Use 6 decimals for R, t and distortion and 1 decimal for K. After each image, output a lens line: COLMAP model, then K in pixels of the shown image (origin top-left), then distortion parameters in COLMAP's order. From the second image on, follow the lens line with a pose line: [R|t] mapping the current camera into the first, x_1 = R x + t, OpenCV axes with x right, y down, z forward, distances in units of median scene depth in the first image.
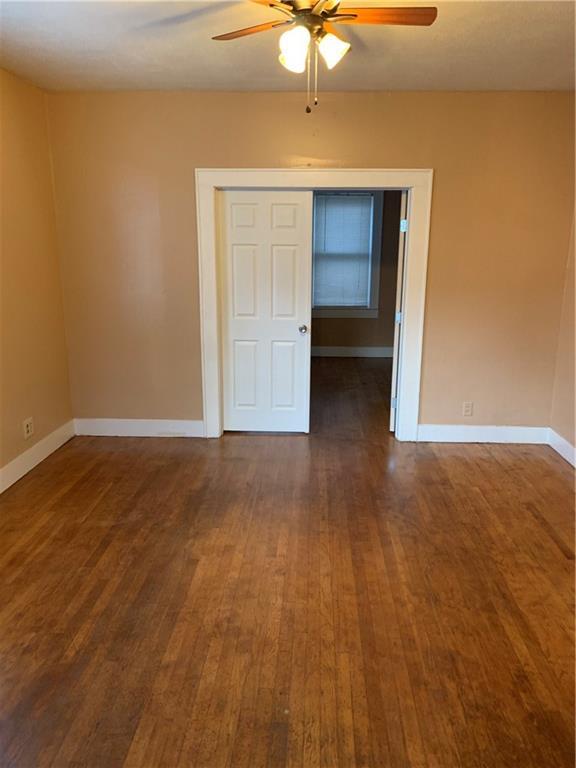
lens RADIAL K [[585.8, 0, 288.0], [0, 585.8, 384.0], [0, 0, 1]] dist [-0.000646, 0.002228]
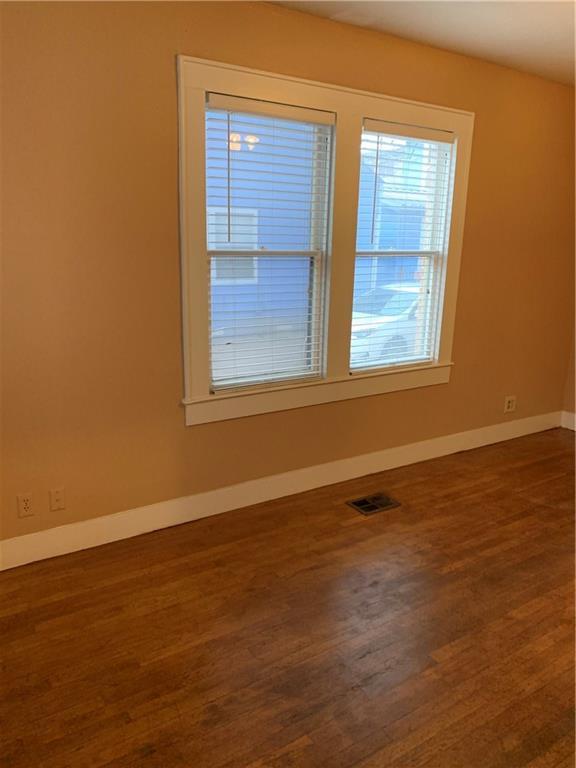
lens RADIAL K [[581.8, 0, 290.3], [0, 581.8, 381.4], [0, 0, 1]] dist [0.003309, -0.003062]
pose [[0.588928, 0.208307, -0.780879, 0.261518], [-0.213729, 0.971956, 0.098087, 0.018057], [0.779412, 0.109131, 0.616934, -0.050925]]
